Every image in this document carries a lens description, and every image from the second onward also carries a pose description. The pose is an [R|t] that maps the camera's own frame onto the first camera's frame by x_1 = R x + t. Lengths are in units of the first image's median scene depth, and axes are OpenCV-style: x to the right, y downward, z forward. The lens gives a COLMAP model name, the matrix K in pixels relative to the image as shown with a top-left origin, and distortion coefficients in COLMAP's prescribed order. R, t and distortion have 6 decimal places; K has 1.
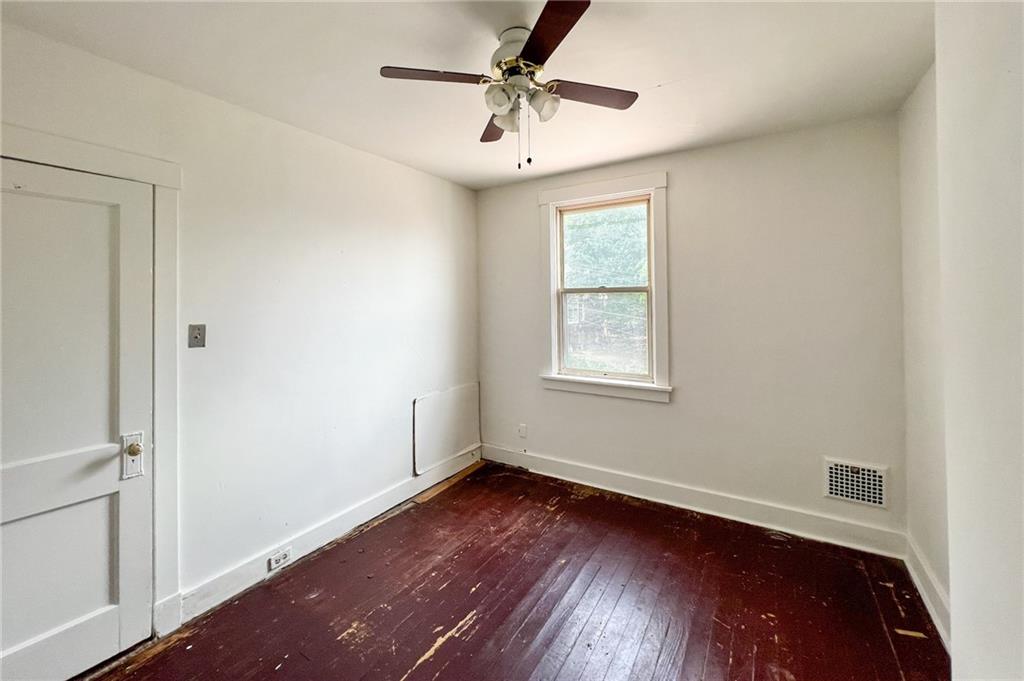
lens RADIAL K [[413.8, 0, 508.1], [0, 413.8, 301.4], [0, 0, 1]] dist [0.003046, 0.000161]
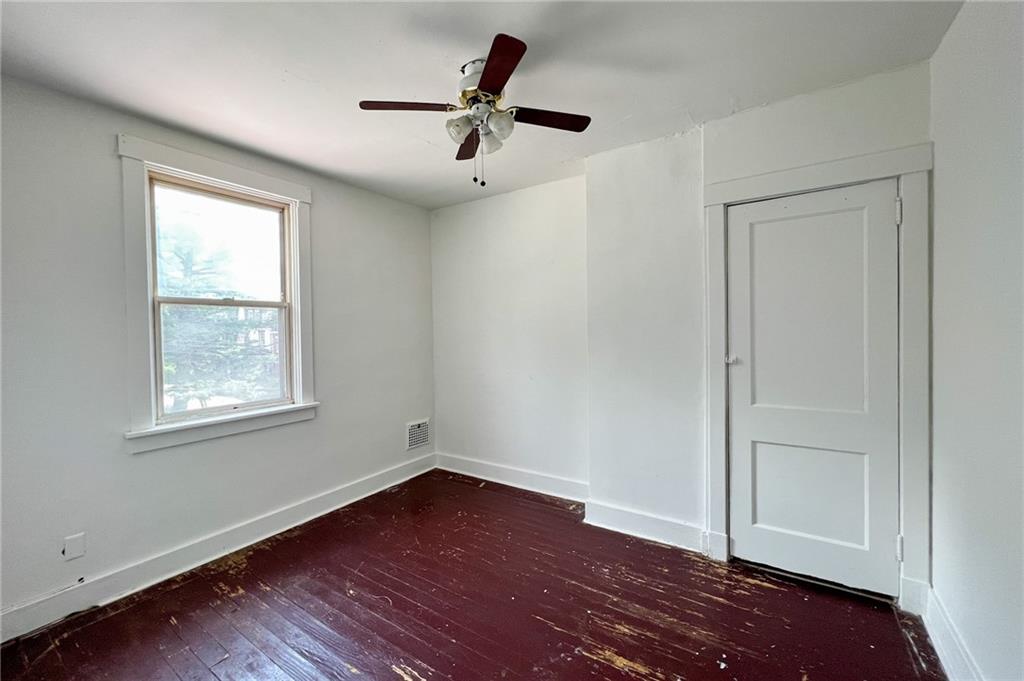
lens RADIAL K [[412.2, 0, 513.9], [0, 412.2, 337.0], [0, 0, 1]] dist [-0.001432, -0.000127]
pose [[0.033019, -0.012071, 0.999382, -0.600818], [0.021610, 0.999702, 0.011361, 0.046401], [-0.999221, 0.021221, 0.033270, 0.471929]]
